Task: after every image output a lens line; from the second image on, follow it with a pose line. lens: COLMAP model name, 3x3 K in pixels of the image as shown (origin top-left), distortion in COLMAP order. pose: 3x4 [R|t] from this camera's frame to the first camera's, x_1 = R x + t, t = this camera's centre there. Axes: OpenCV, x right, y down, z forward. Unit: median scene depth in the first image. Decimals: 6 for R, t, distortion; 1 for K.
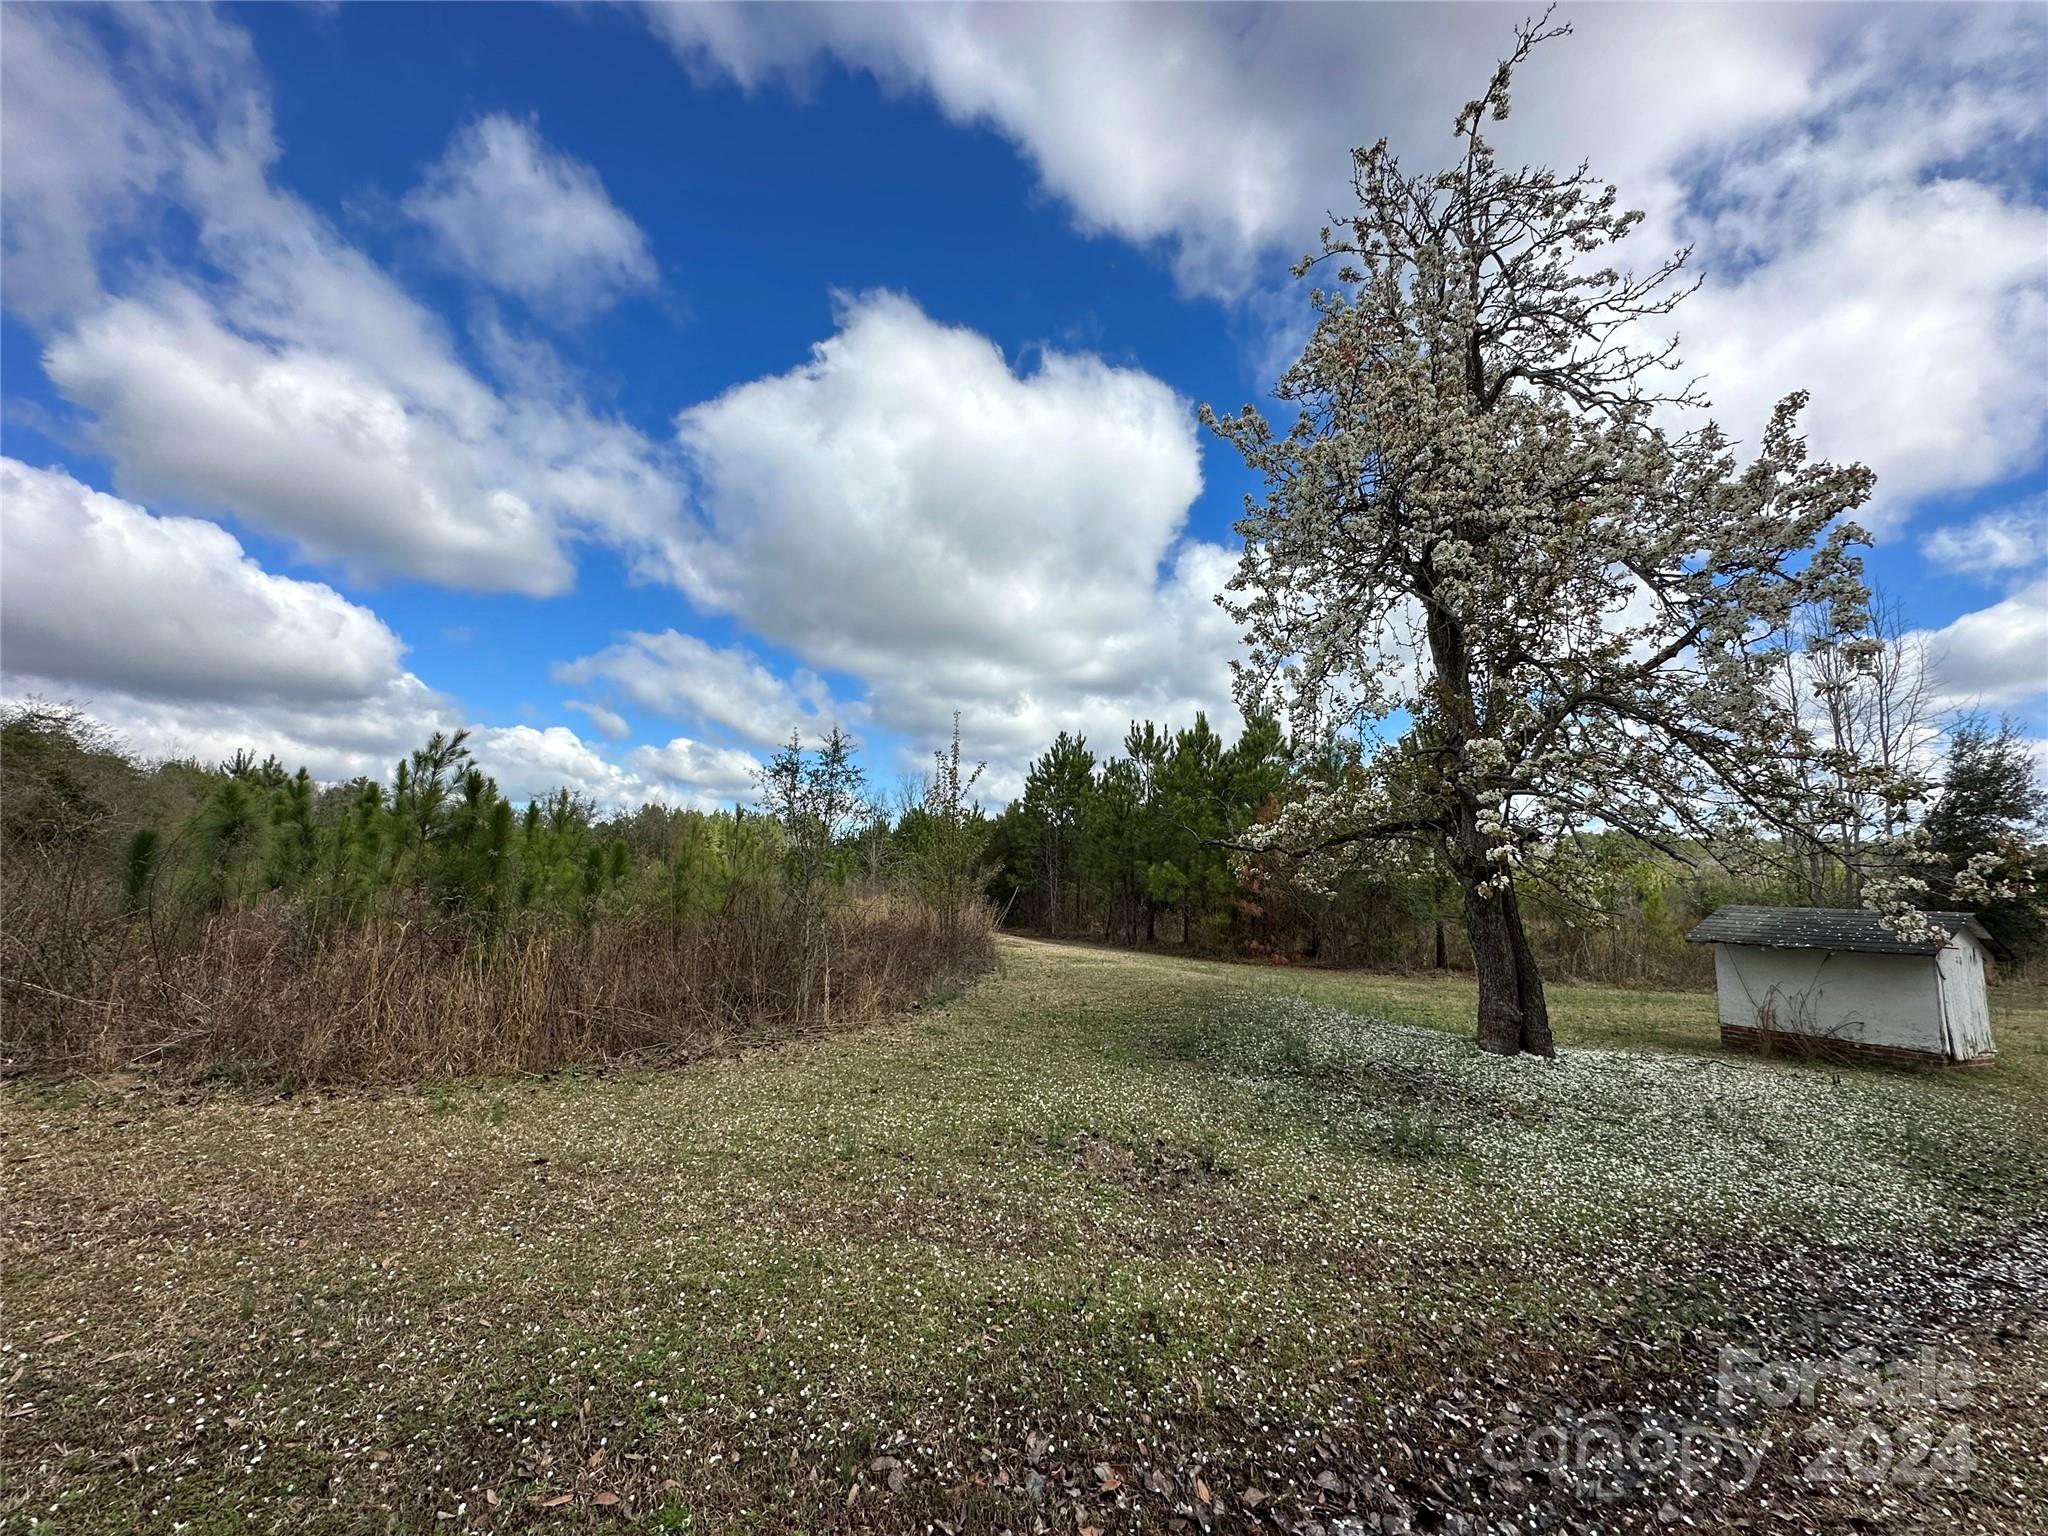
lens RADIAL K [[836.6, 0, 1024.0], [0, 836.6, 768.0], [0, 0, 1]] dist [-0.002142, 0.000586]
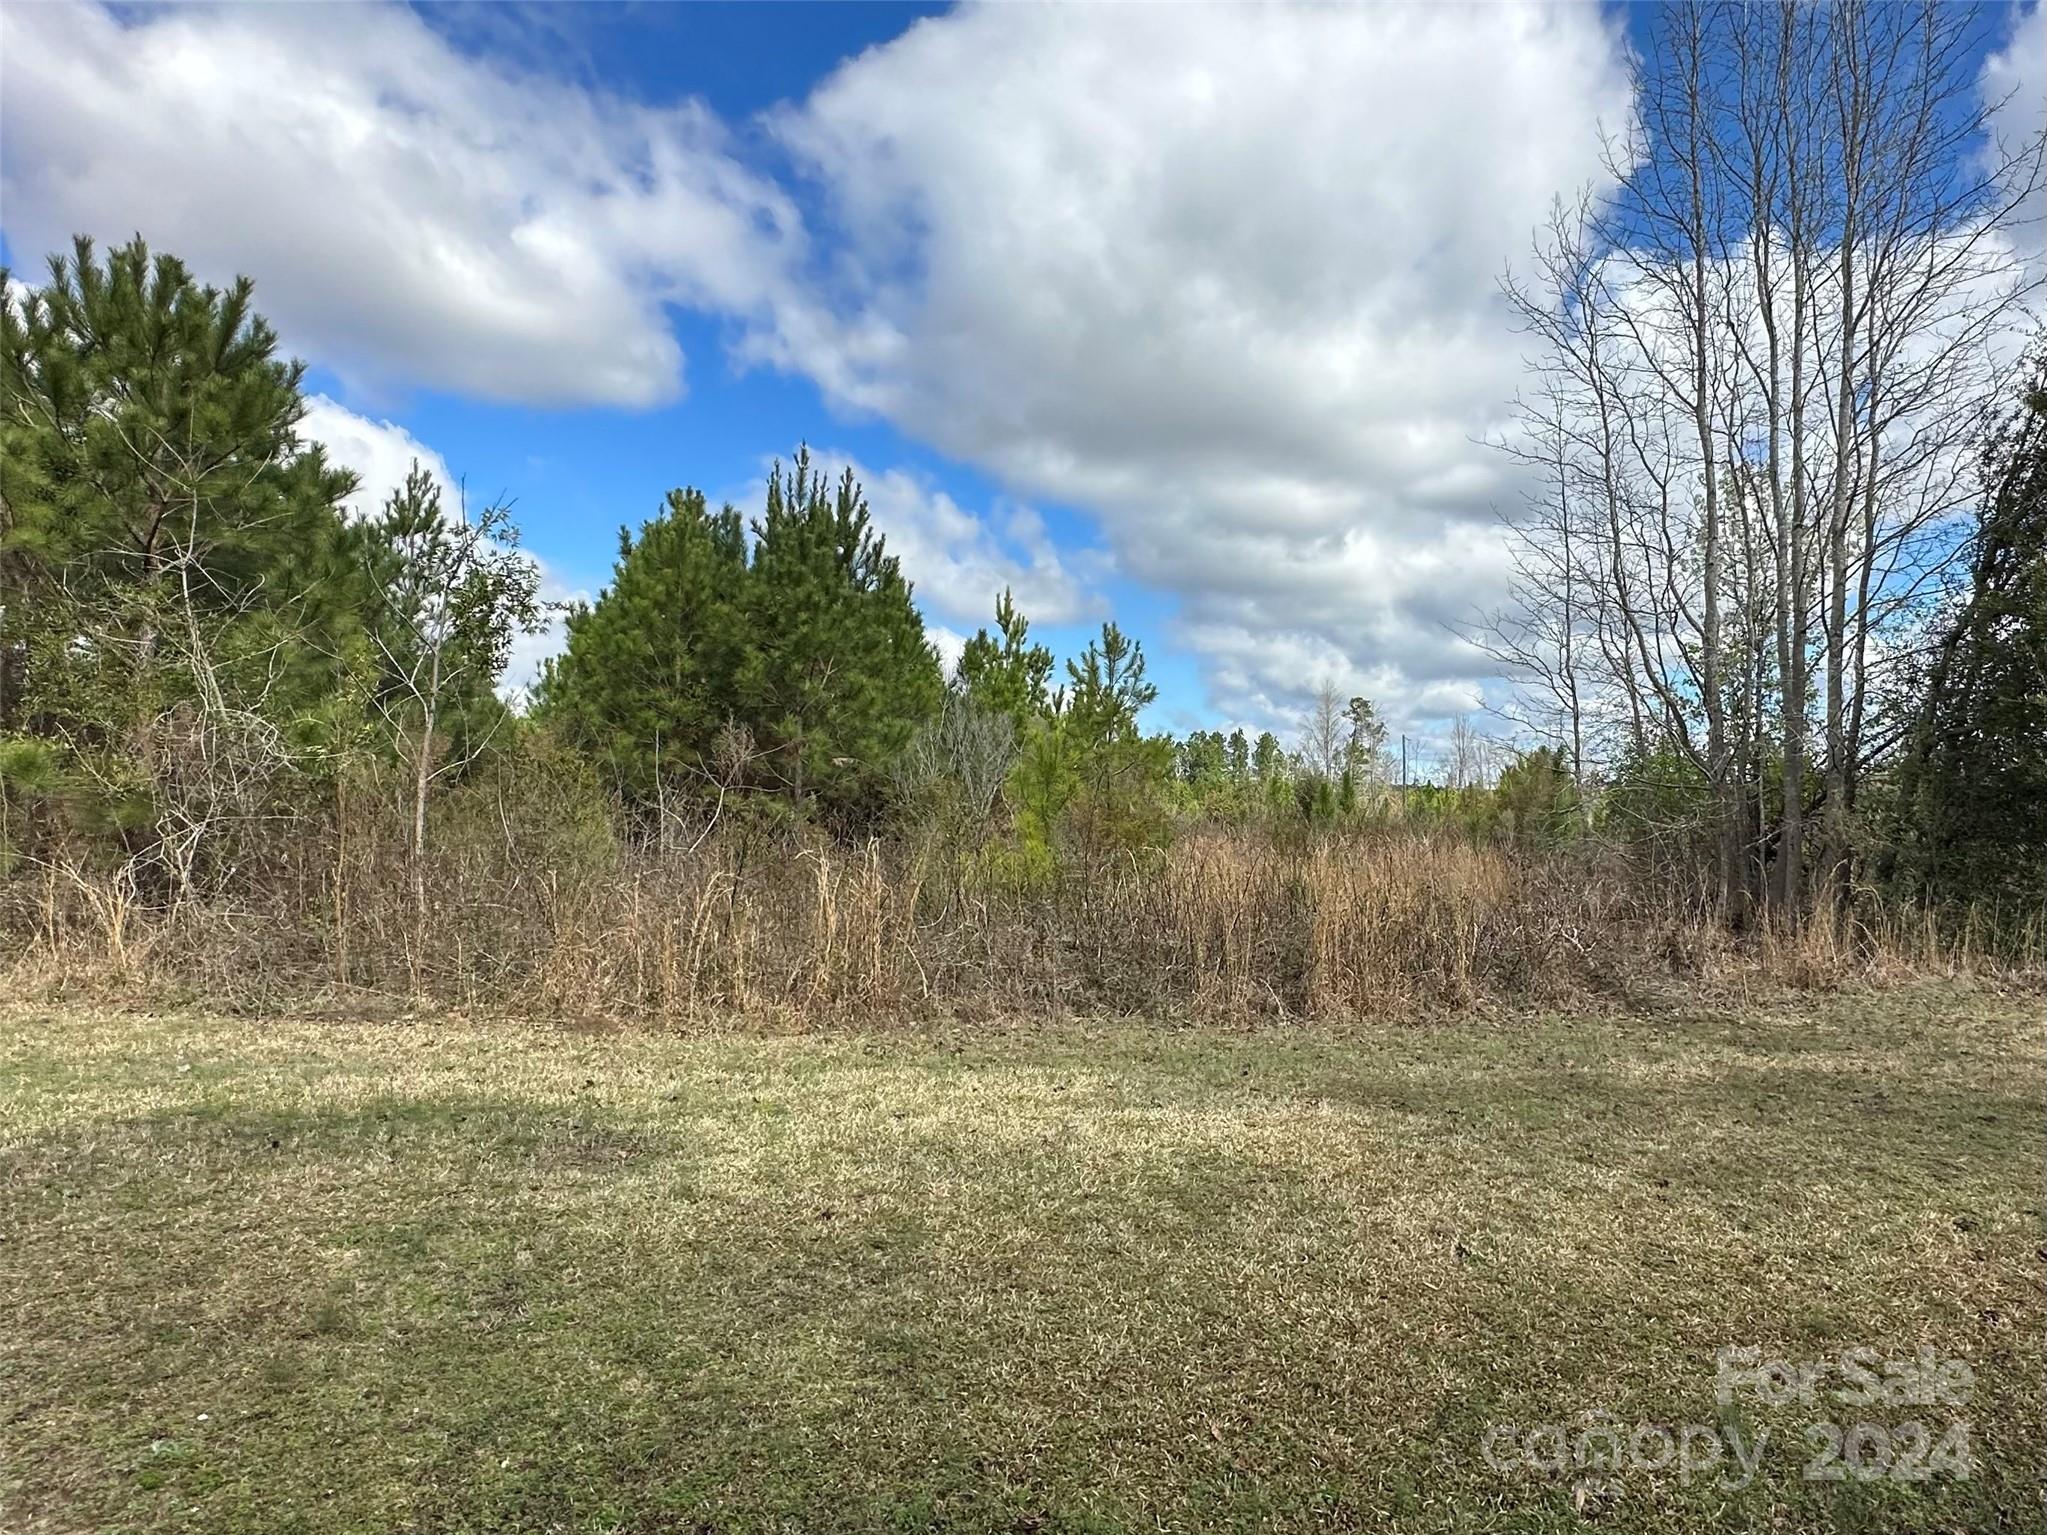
lens RADIAL K [[836.1, 0, 1023.5], [0, 836.1, 767.5], [0, 0, 1]] dist [-0.002142, 0.000586]
pose [[0.996628, -0.016267, -0.080425, -0.483844], [0.034833, 0.971324, 0.235193, -0.155655], [0.074293, -0.237202, 0.968615, 0.709924]]
